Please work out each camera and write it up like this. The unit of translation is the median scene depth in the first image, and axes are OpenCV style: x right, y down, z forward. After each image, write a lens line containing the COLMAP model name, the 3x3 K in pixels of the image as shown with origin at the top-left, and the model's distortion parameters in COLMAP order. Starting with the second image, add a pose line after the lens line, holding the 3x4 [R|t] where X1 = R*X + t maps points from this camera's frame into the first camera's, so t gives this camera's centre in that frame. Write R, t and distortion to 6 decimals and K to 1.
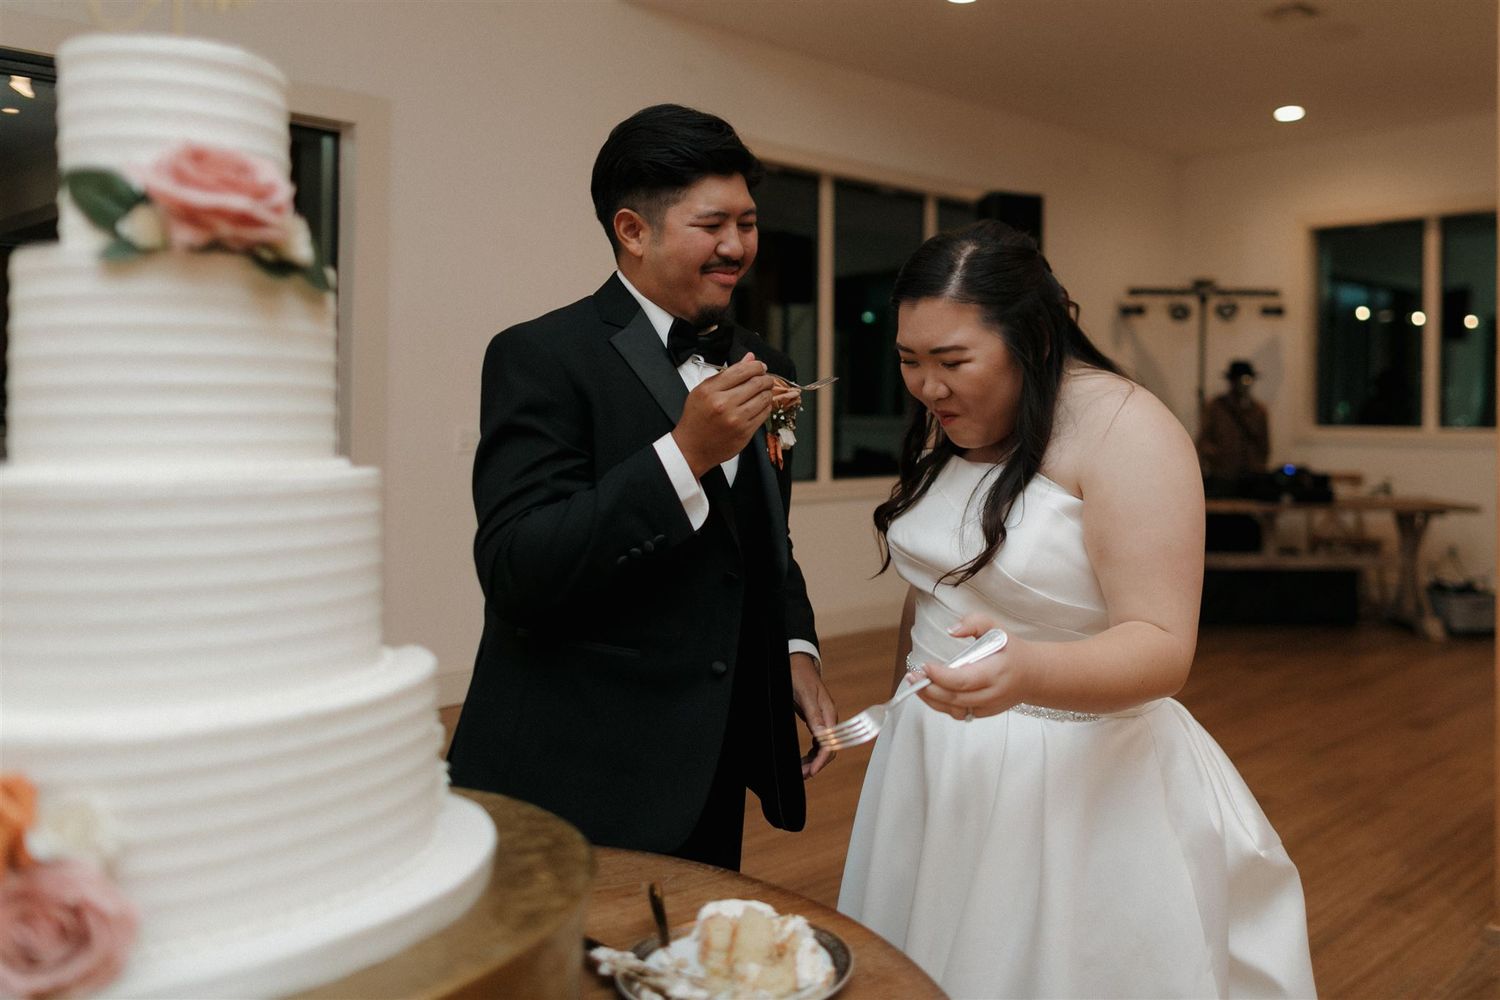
lens RADIAL K [[1059.3, 0, 750.5], [0, 1059.3, 403.4], [0, 0, 1]] dist [-0.007490, -0.003213]
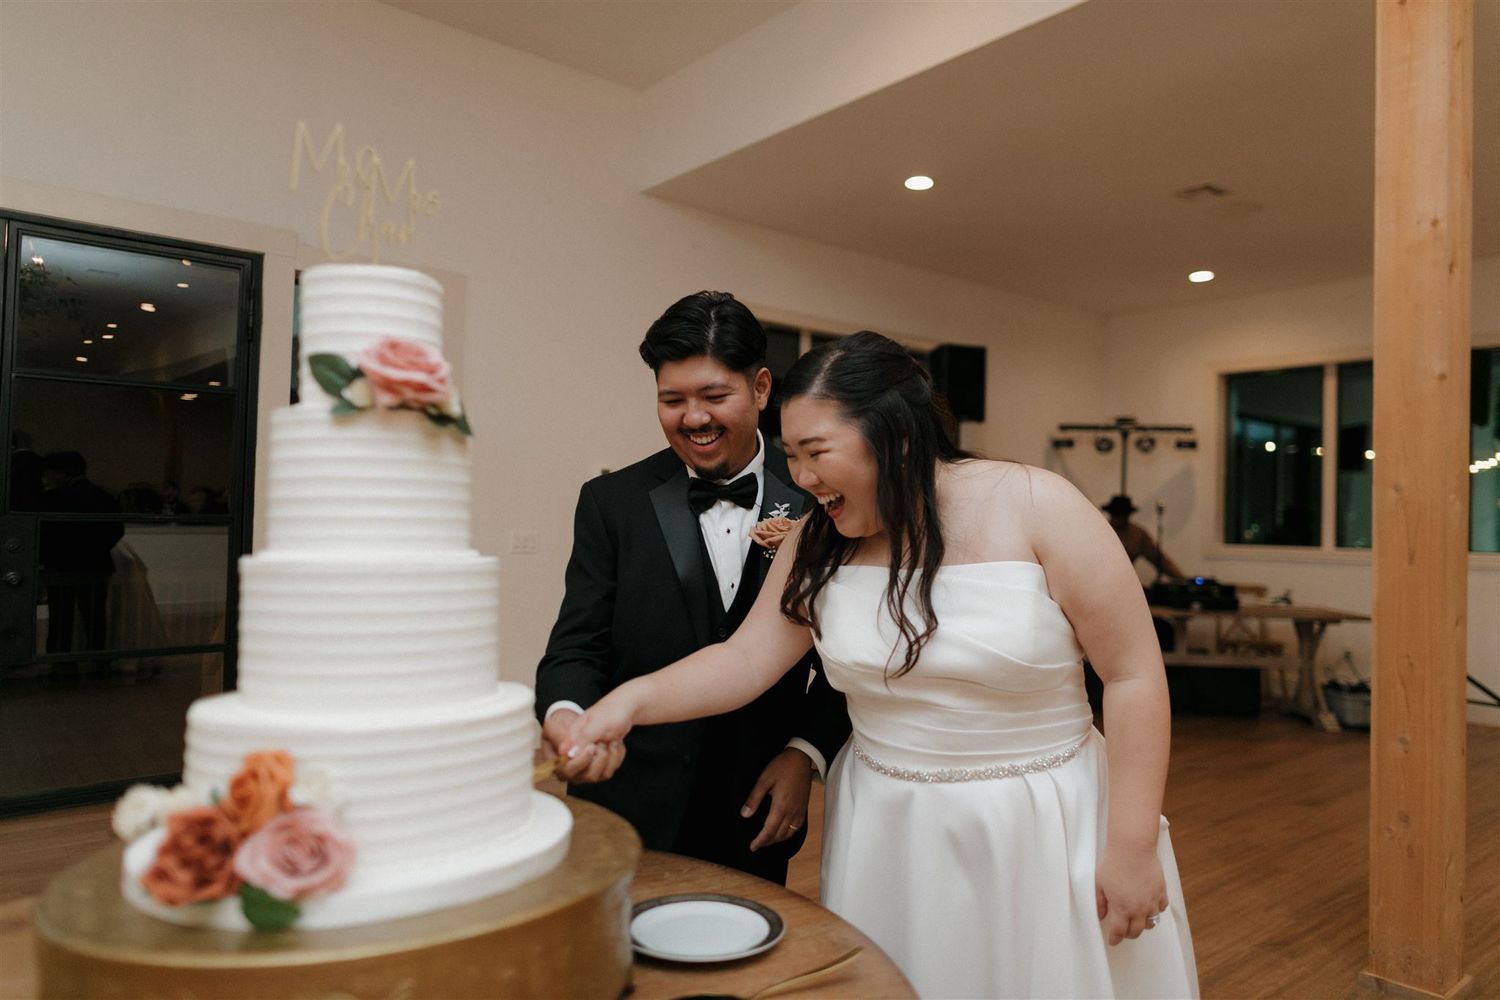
lens RADIAL K [[1017.7, 0, 750.0], [0, 1017.7, 500.0], [0, 0, 1]] dist [0.002476, 0.000383]
pose [[0.999657, 0.014157, 0.022033, -0.013456], [-0.013754, 0.999737, -0.018346, 0.001264], [-0.022287, 0.018036, 0.999589, -0.132077]]
